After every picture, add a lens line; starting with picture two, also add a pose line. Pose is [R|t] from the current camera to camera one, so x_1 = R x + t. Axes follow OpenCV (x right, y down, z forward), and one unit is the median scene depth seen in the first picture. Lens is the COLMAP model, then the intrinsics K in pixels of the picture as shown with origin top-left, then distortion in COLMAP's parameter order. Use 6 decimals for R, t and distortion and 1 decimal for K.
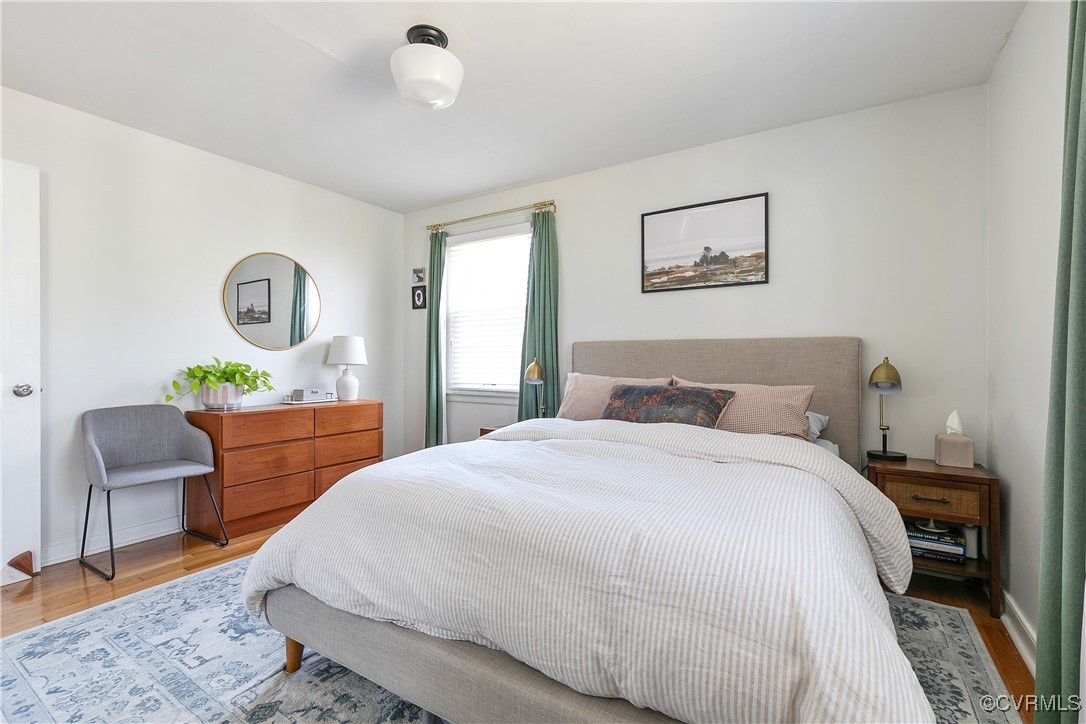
lens RADIAL K [[489.7, 0, 539.5], [0, 489.7, 358.5], [0, 0, 1]] dist [0.002575, 0.000058]
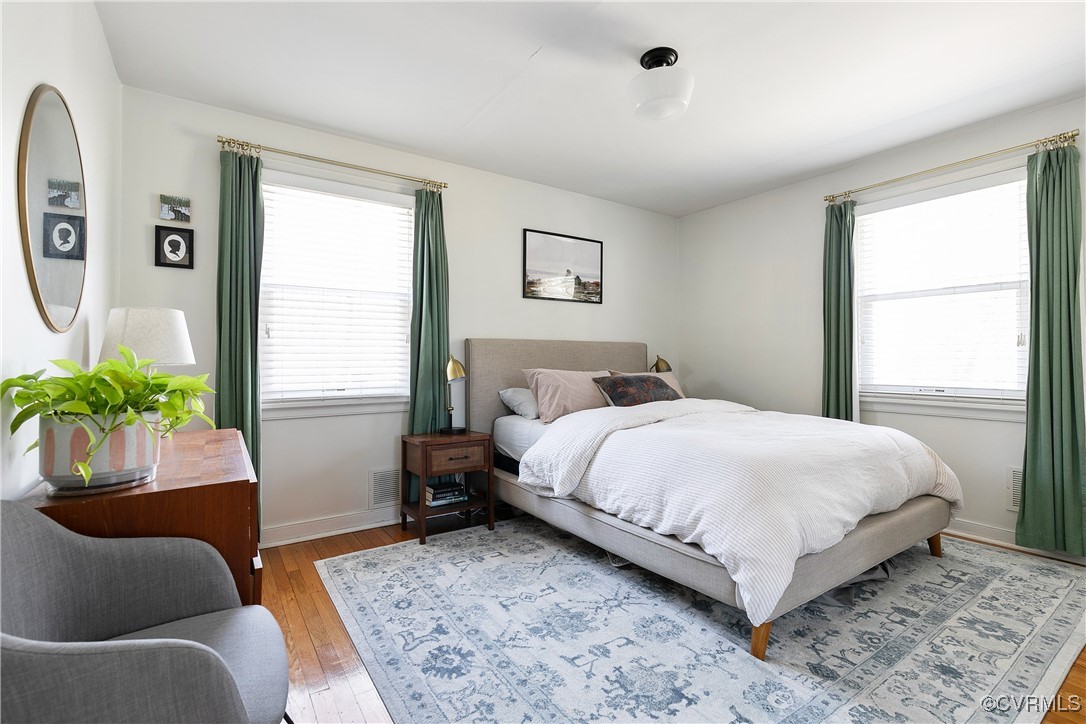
lens RADIAL K [[489.7, 0, 539.5], [0, 489.7, 358.5], [0, 0, 1]] dist [0.002575, 0.000058]
pose [[0.391565, -0.000257, 0.920150, -0.739484], [0.002230, 0.999997, -0.000669, 0.007461], [-0.920148, 0.002314, 0.391564, 0.467066]]
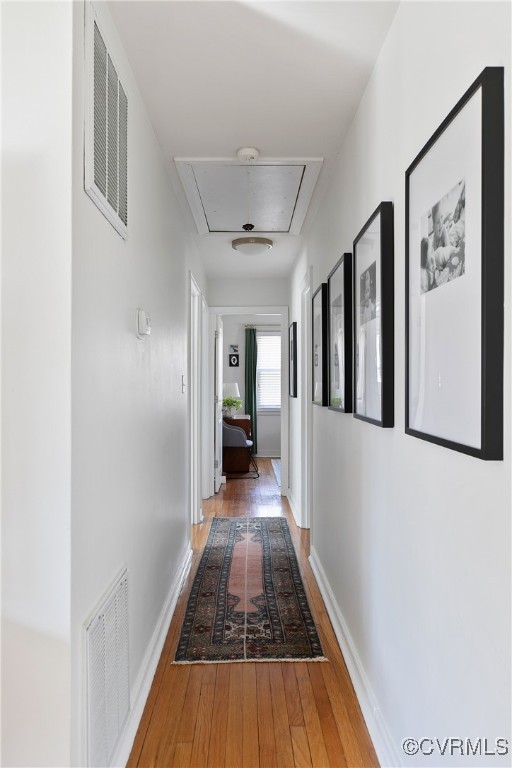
lens RADIAL K [[565.8, 0, 256.0], [0, 565.8, 384.0], [0, 0, 1]] dist [0.000141, -0.000018]
pose [[0.829235, -0.010152, 0.558808, -1.695429], [0.009817, 0.999945, 0.003598, -0.049908], [-0.558814, 0.002503, 0.829289, -1.034532]]
